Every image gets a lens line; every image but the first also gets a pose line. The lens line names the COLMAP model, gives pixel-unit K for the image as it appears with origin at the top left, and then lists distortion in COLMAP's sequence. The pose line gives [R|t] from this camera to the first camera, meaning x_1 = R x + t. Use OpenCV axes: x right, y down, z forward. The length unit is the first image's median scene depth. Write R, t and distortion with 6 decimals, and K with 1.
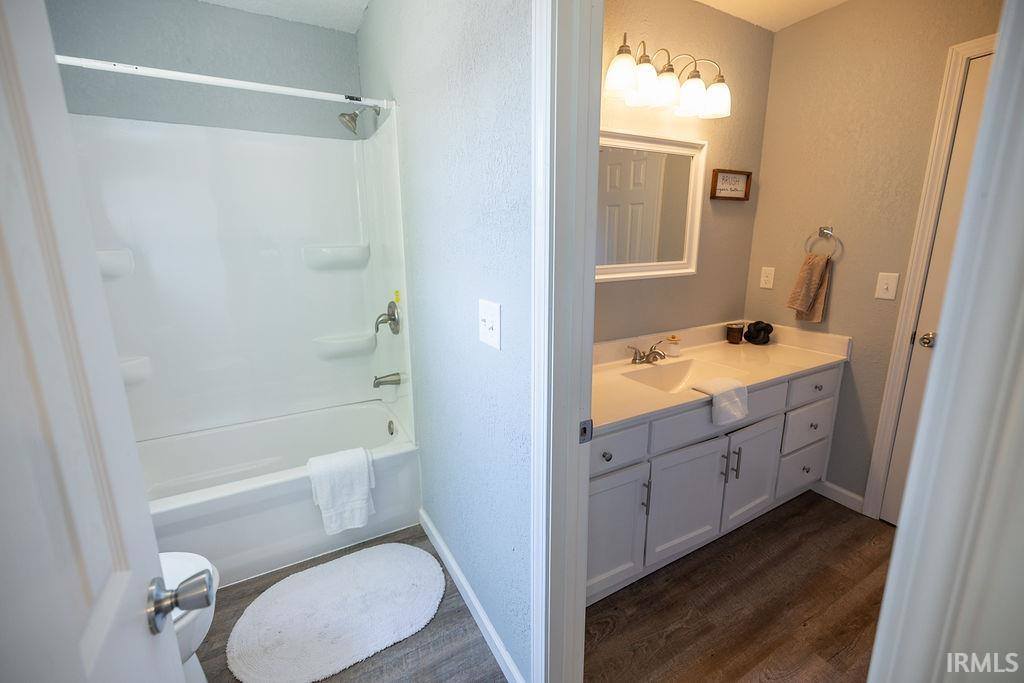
lens RADIAL K [[427.6, 0, 508.3], [0, 427.6, 331.6], [0, 0, 1]] dist [0.002644, 0.000605]
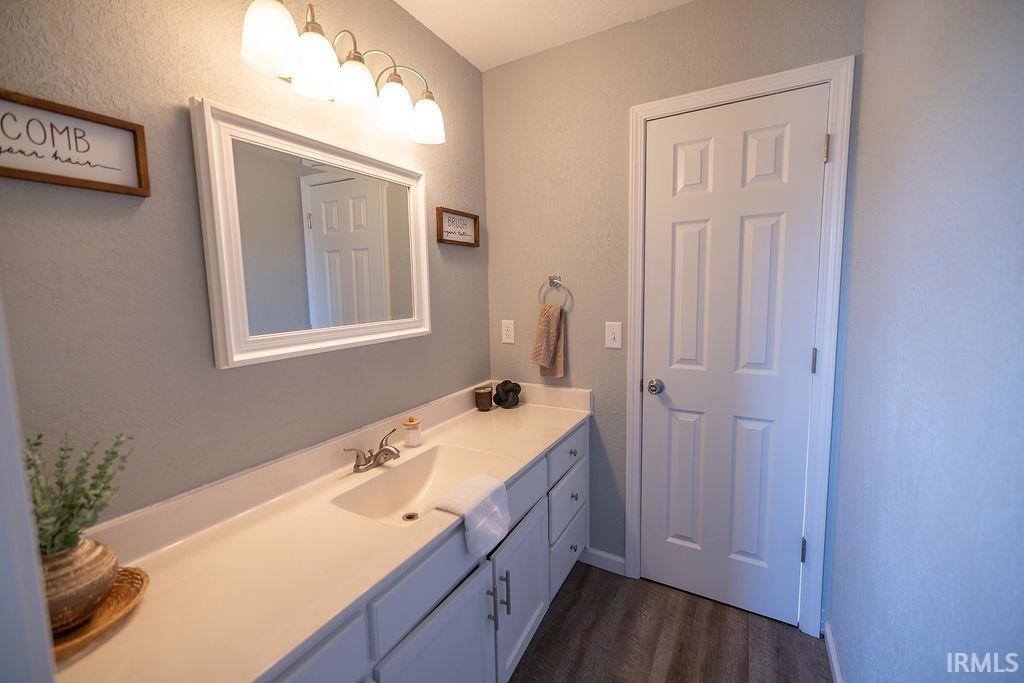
lens RADIAL K [[427.6, 0, 508.3], [0, 427.6, 331.6], [0, 0, 1]] dist [0.002644, 0.000605]
pose [[0.851268, -0.061784, 0.521081, 0.152839], [0.124294, 0.988525, -0.085845, -0.054351], [-0.509797, 0.137845, 0.849179, 0.263165]]
